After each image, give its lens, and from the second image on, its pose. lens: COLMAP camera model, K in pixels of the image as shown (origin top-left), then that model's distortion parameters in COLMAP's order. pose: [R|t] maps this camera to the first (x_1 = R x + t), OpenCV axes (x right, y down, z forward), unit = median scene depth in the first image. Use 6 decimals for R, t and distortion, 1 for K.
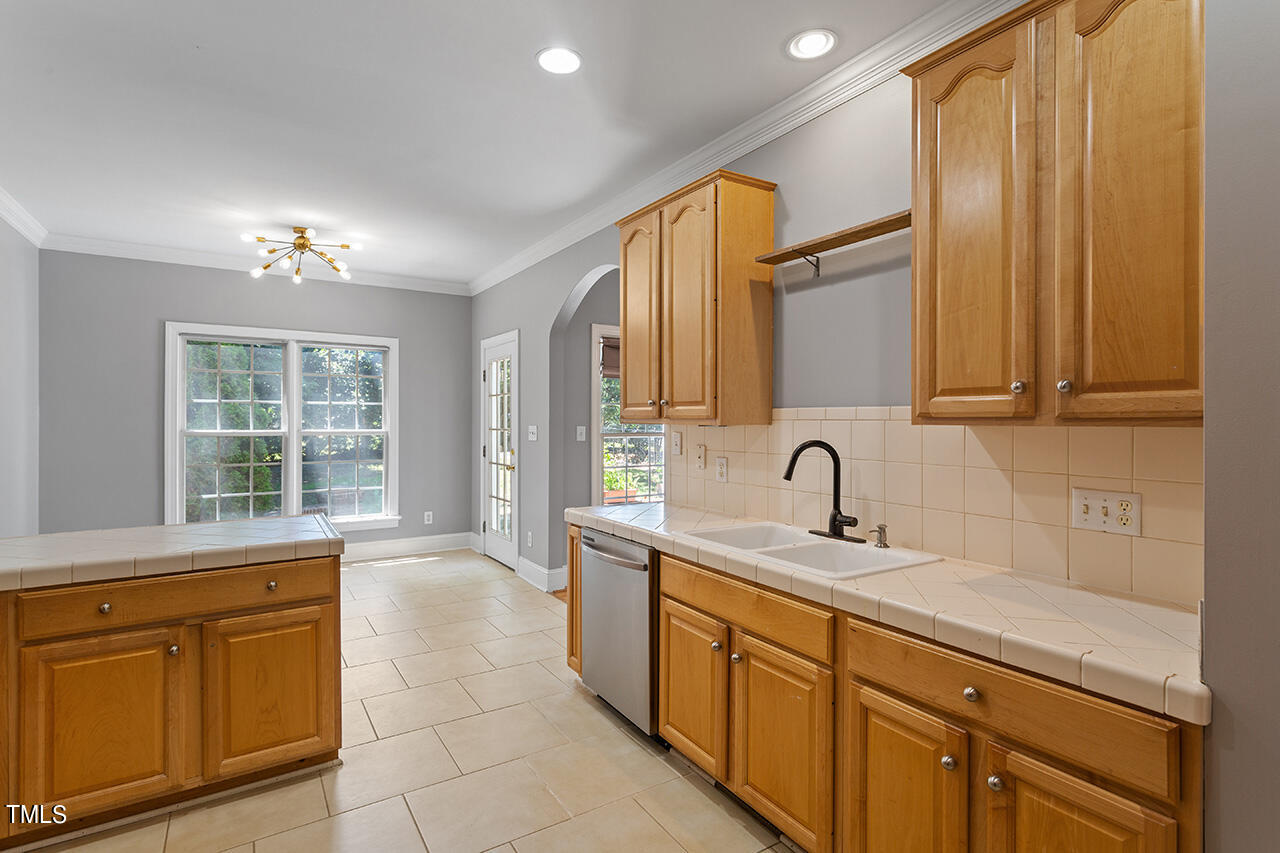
lens RADIAL K [[624.5, 0, 638.5], [0, 624.5, 420.8], [0, 0, 1]] dist [0.003743, 0.001175]
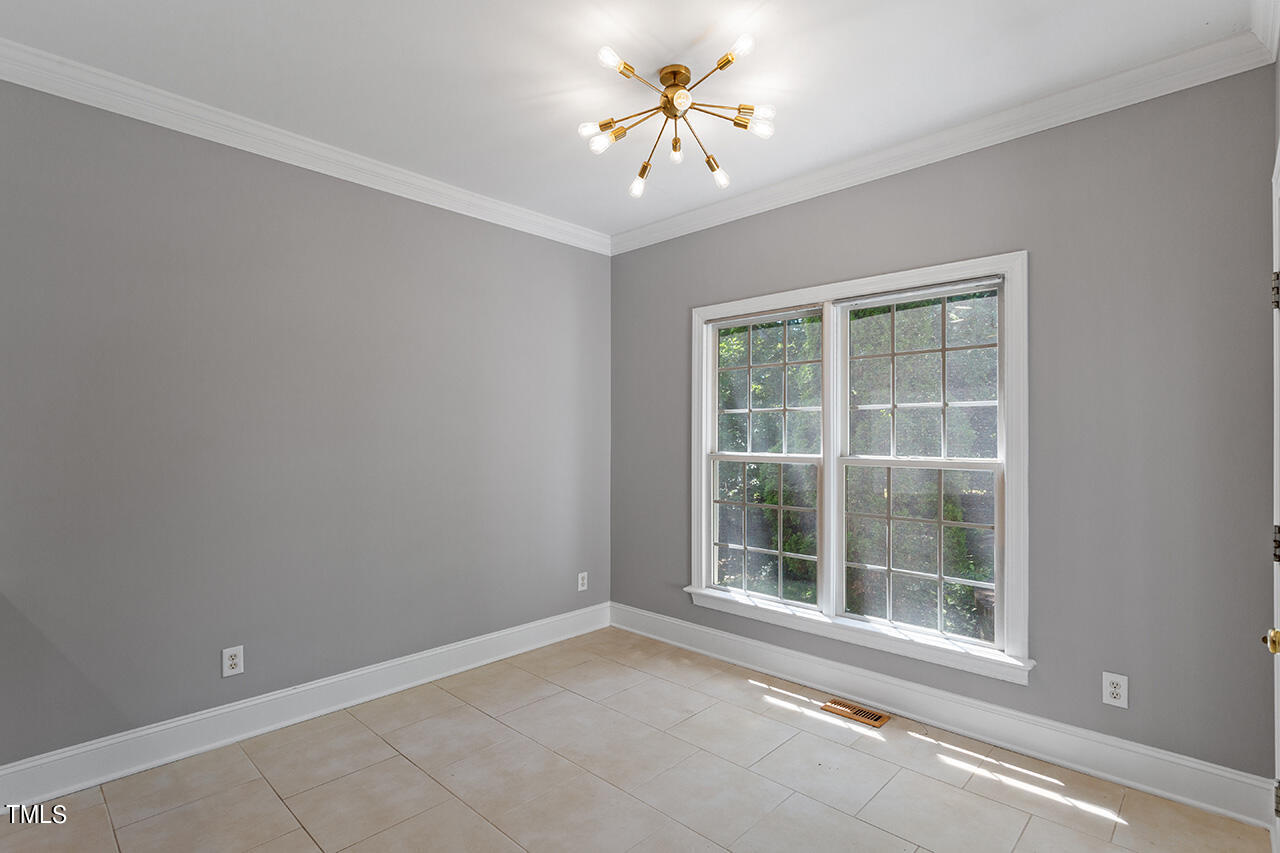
lens RADIAL K [[618.1, 0, 639.0], [0, 618.1, 440.2], [0, 0, 1]] dist [-0.002125, 0.001122]
pose [[0.229026, 0.007466, -0.973392, -0.033129], [-0.004165, 0.999969, 0.006690, -0.002942], [0.973411, 0.002522, 0.229050, 0.703939]]
